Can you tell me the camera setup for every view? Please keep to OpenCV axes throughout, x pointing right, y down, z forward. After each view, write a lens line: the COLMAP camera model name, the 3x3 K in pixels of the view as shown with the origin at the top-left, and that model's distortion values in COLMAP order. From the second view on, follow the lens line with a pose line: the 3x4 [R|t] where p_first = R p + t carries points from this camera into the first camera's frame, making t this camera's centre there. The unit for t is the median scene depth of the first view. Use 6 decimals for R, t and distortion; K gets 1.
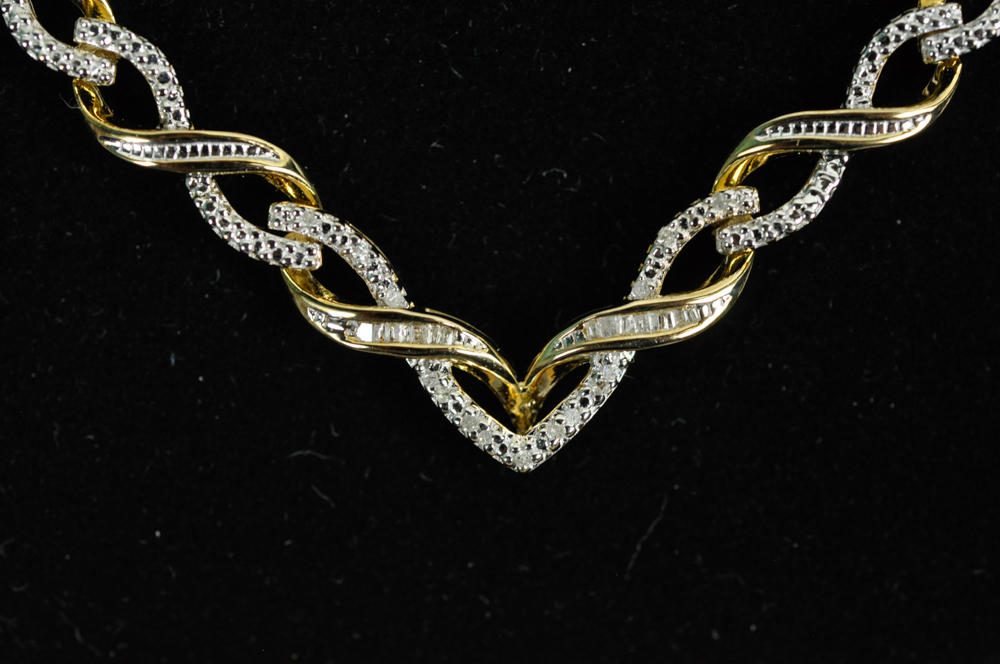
lens RADIAL K [[2939.3, 0, 503.0], [0, 2939.3, 336.9], [0, 0, 1]] dist [-0.078840, 0.000000]
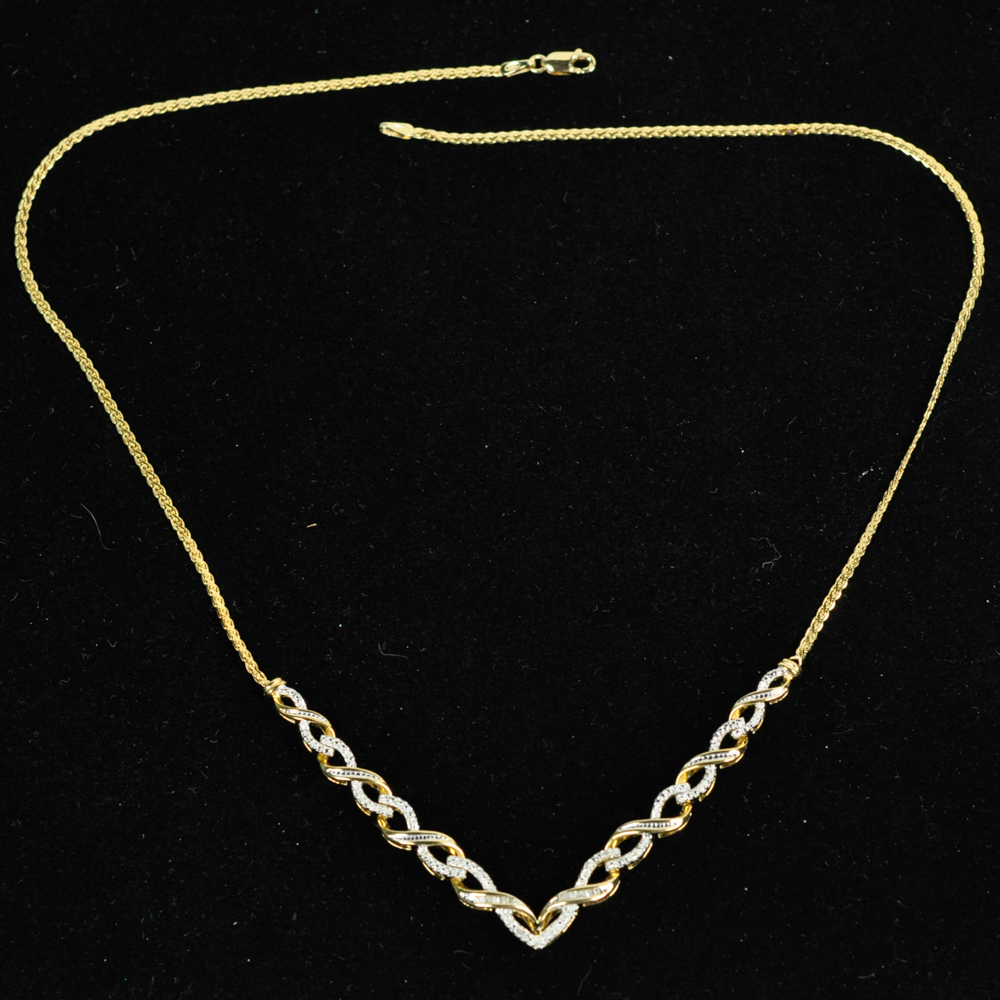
lens RADIAL K [[3297.8, 0, 498.0], [0, 3297.8, 500.1], [0, 0, 1]] dist [-0.063853, 0.000000]
pose [[0.999324, -0.021577, -0.029751, 0.071117], [0.009390, 0.932542, -0.360939, 0.780112], [0.035532, 0.360416, 0.932115, -2.077697]]
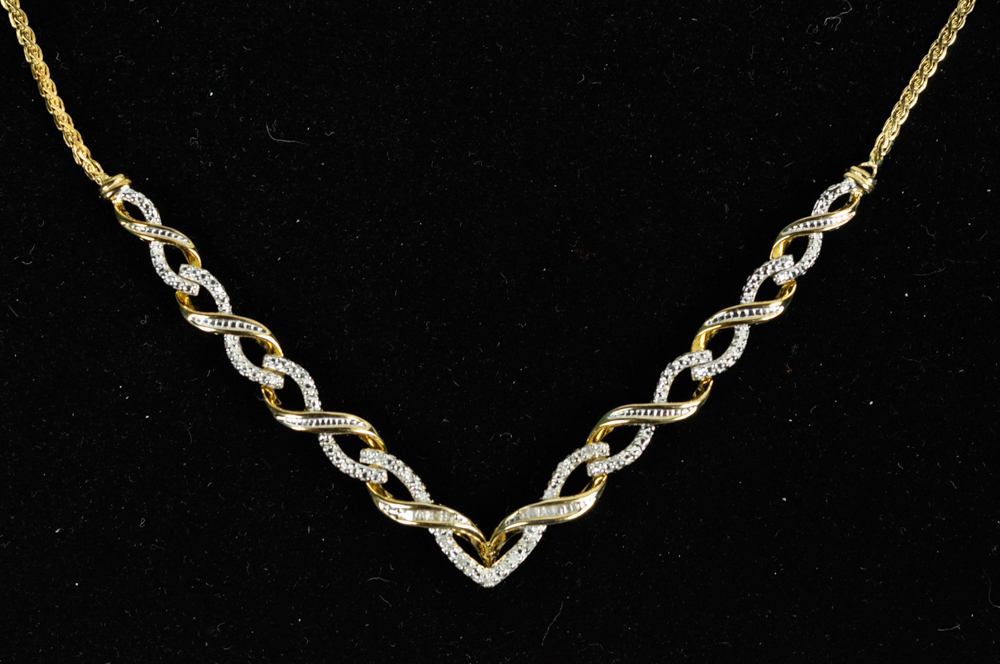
lens RADIAL K [[2939.3, 0, 502.9], [0, 2939.3, 329.7], [0, 0, 1]] dist [-0.078840, 0.000000]
pose [[0.999971, 0.006921, 0.003272, 0.008835], [-0.006569, 0.995217, -0.097470, 0.066289], [-0.003931, 0.097446, 0.995233, -0.969611]]
